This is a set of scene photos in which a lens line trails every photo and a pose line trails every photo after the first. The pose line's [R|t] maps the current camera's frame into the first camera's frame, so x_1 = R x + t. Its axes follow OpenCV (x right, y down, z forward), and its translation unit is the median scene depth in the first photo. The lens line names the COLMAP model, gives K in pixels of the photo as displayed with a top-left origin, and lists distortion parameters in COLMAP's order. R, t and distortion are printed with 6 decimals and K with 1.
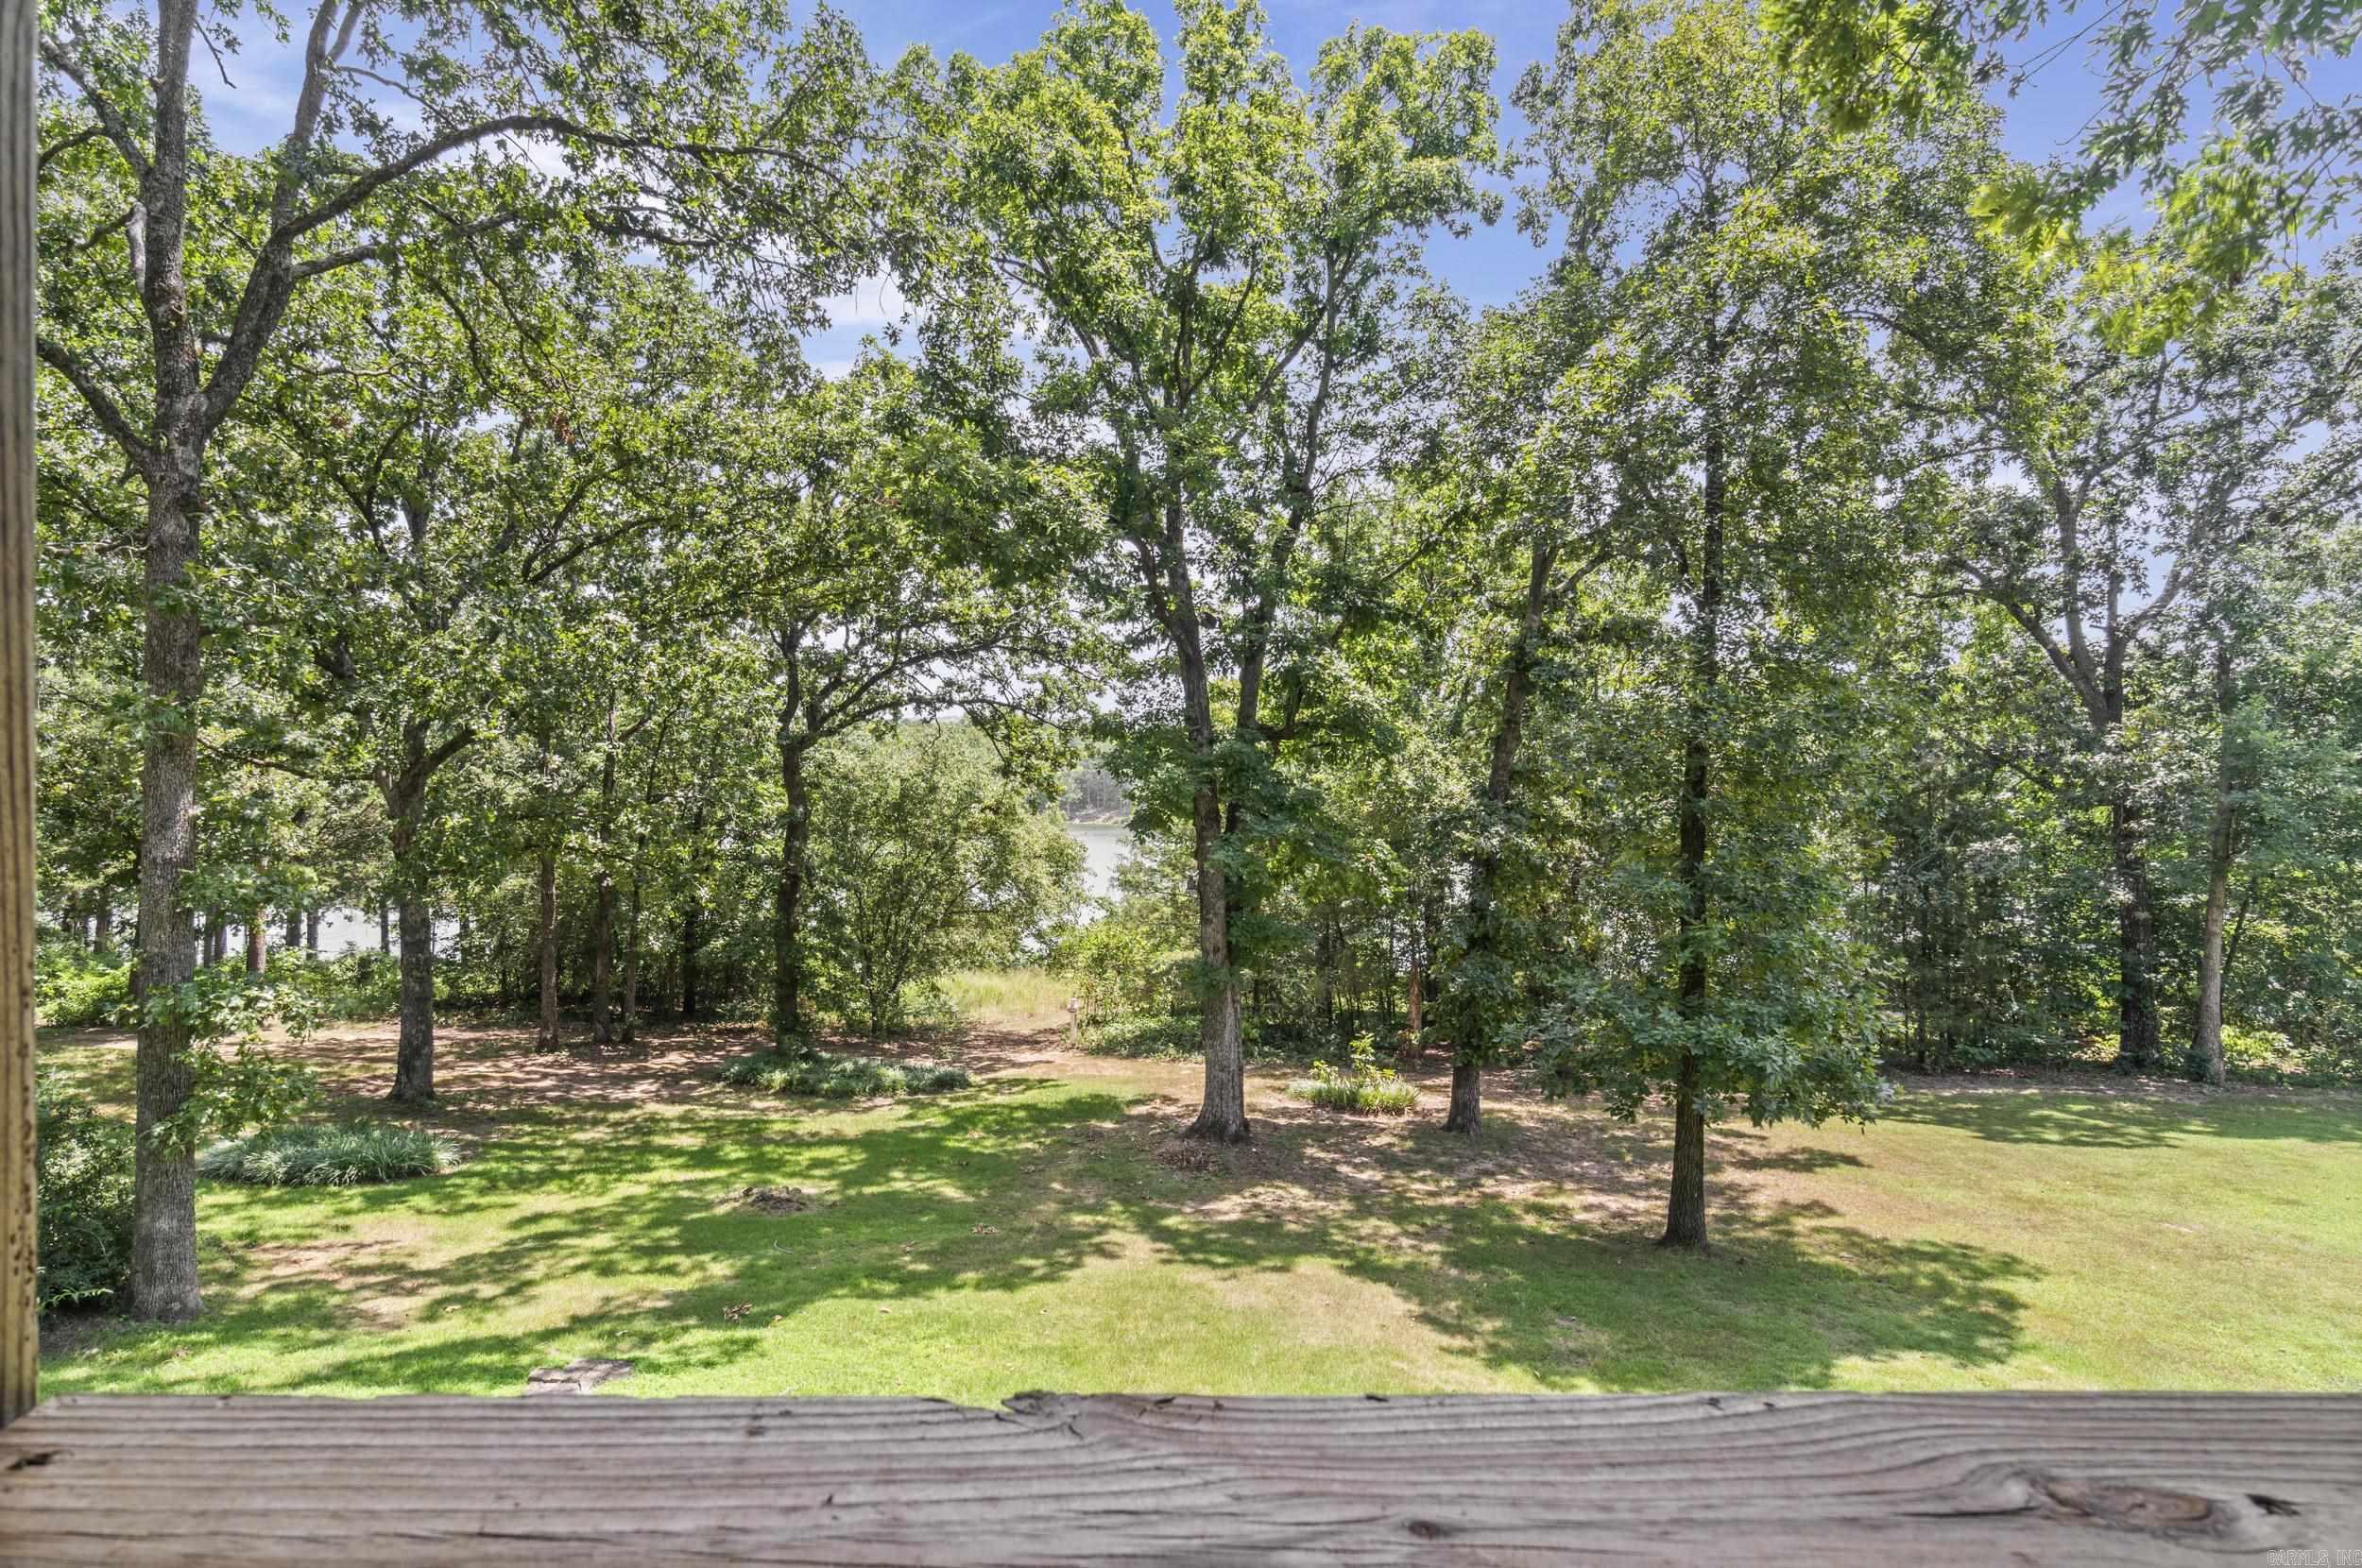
lens RADIAL K [[1234.6, 0, 1167.1], [0, 1234.6, 792.4], [0, 0, 1]] dist [-0.007294, 0.000935]
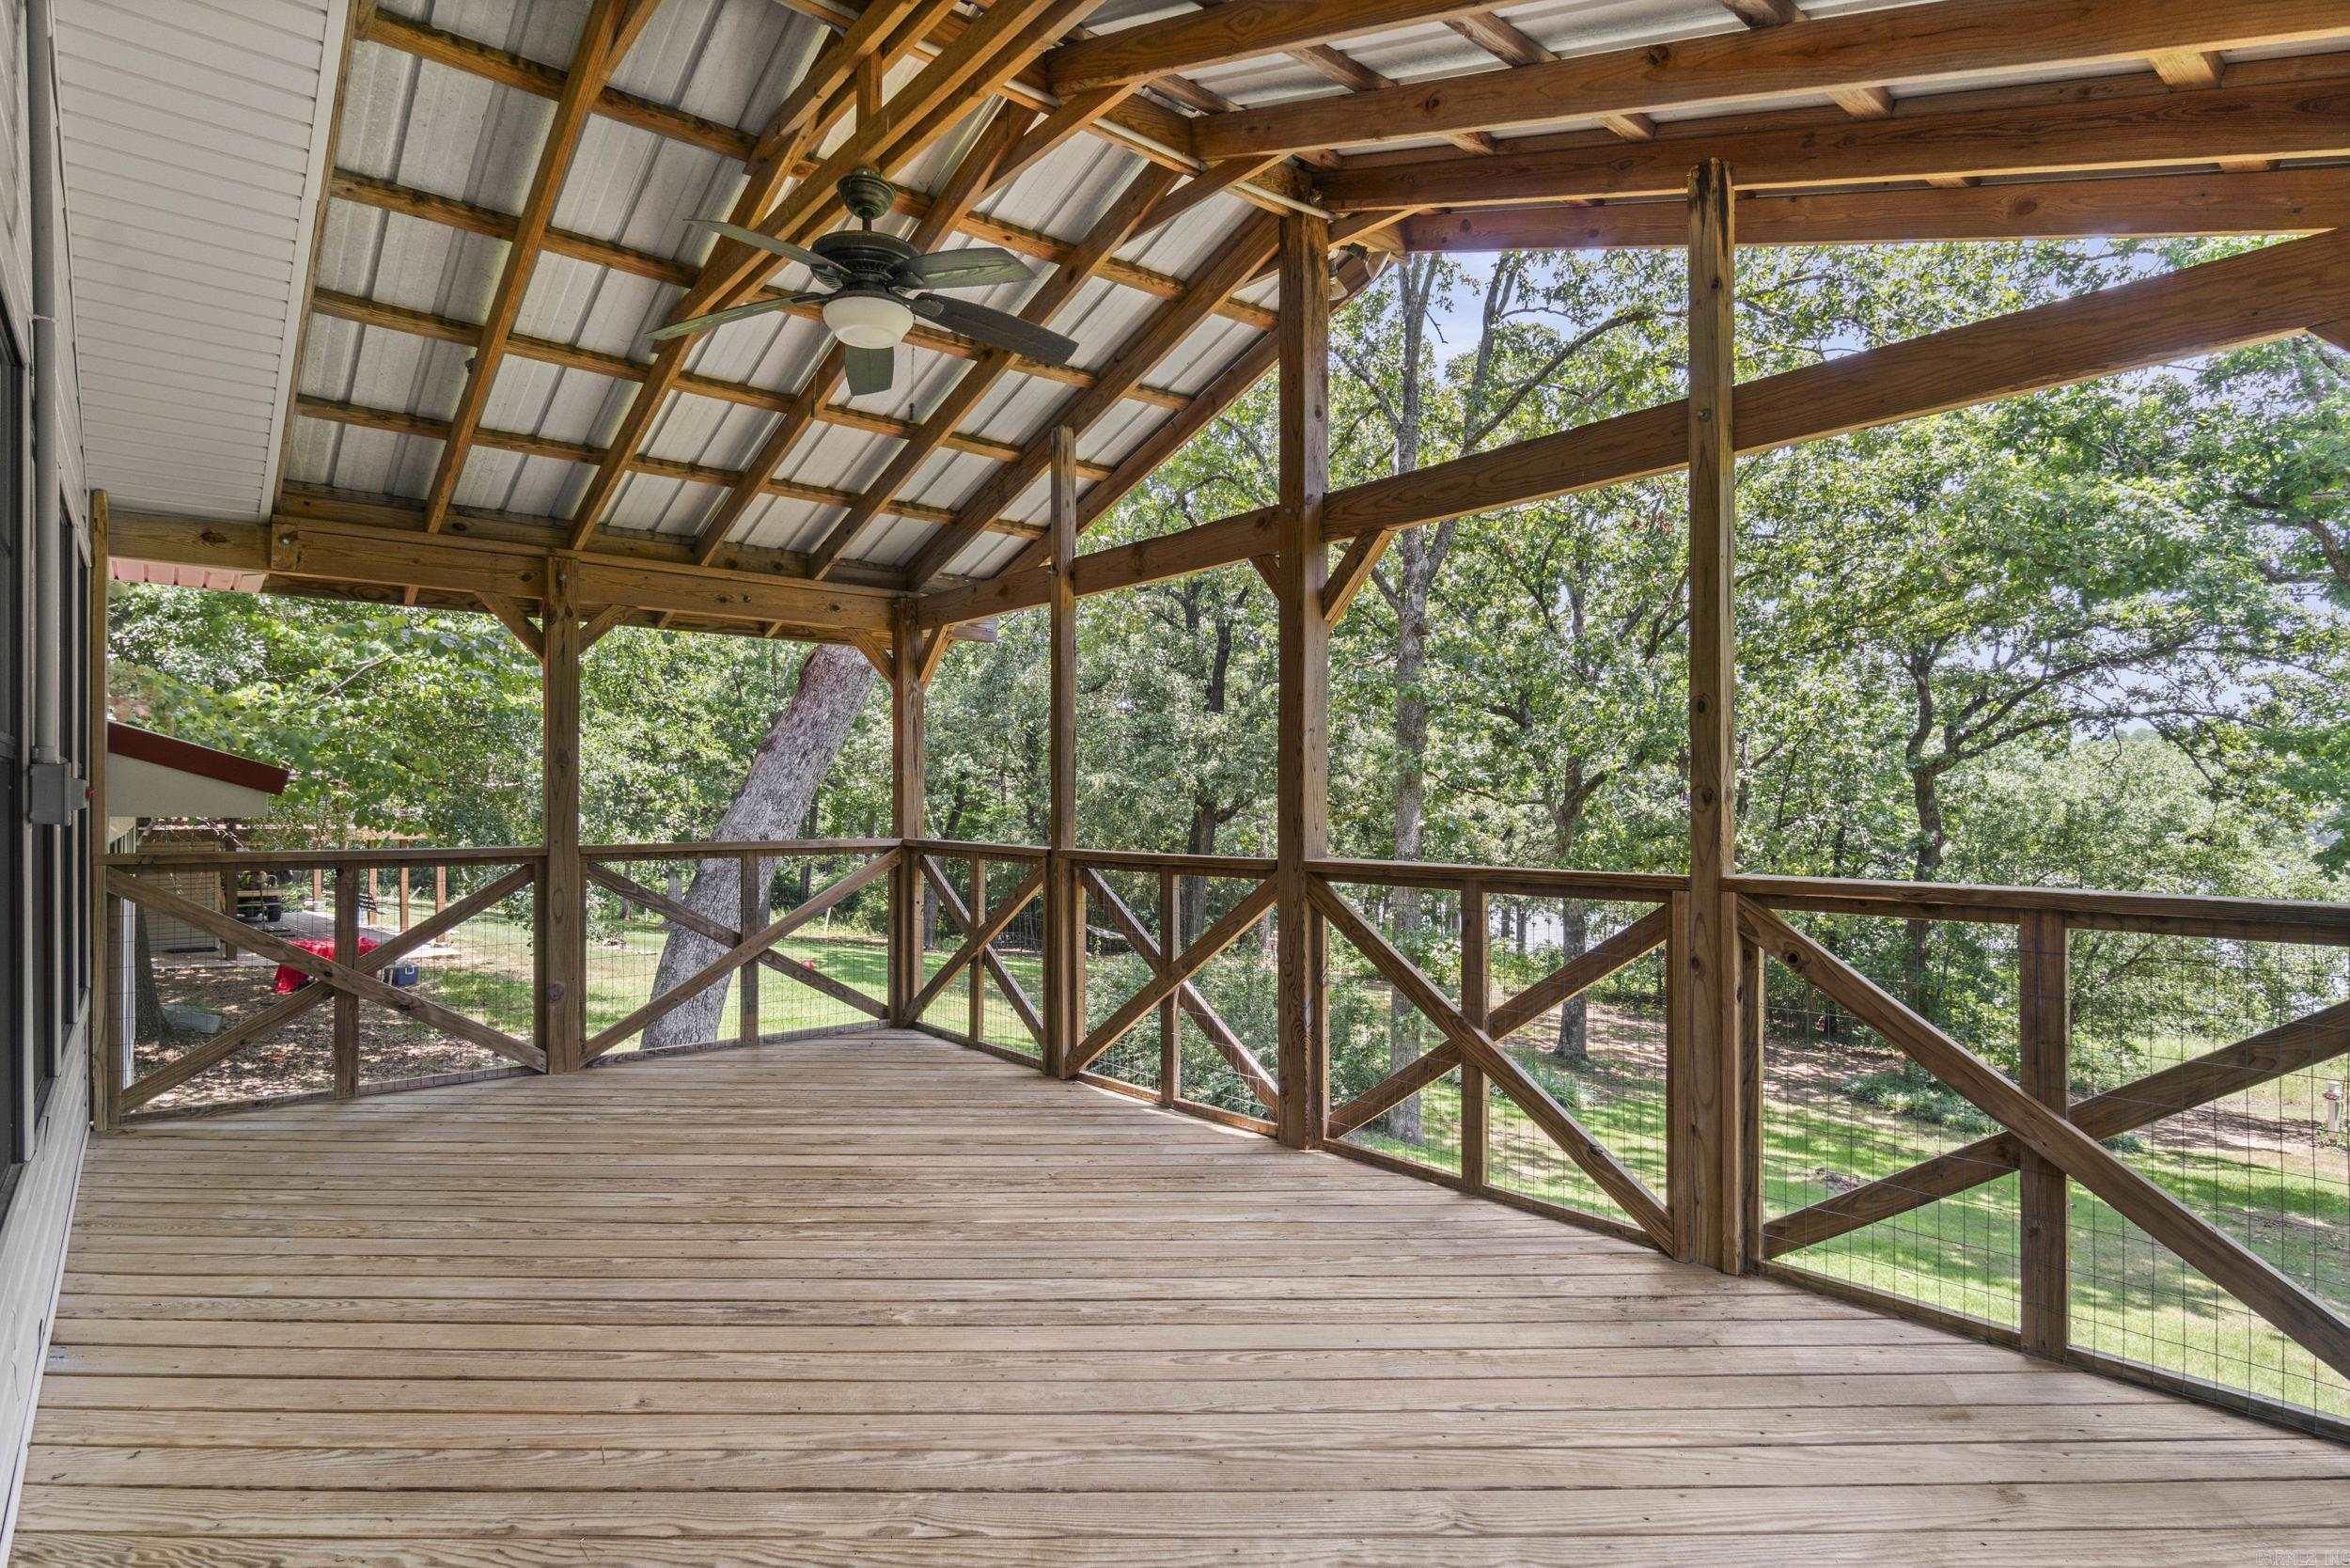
lens RADIAL K [[1228.5, 0, 1174.4], [0, 1228.5, 789.7], [0, 0, 1]] dist [-0.007294, 0.000935]
pose [[0.630971, -0.009105, -0.775753, 0.075837], [-0.007932, 0.999803, -0.018186, 0.001050], [0.775766, 0.017628, 0.630775, -0.078880]]
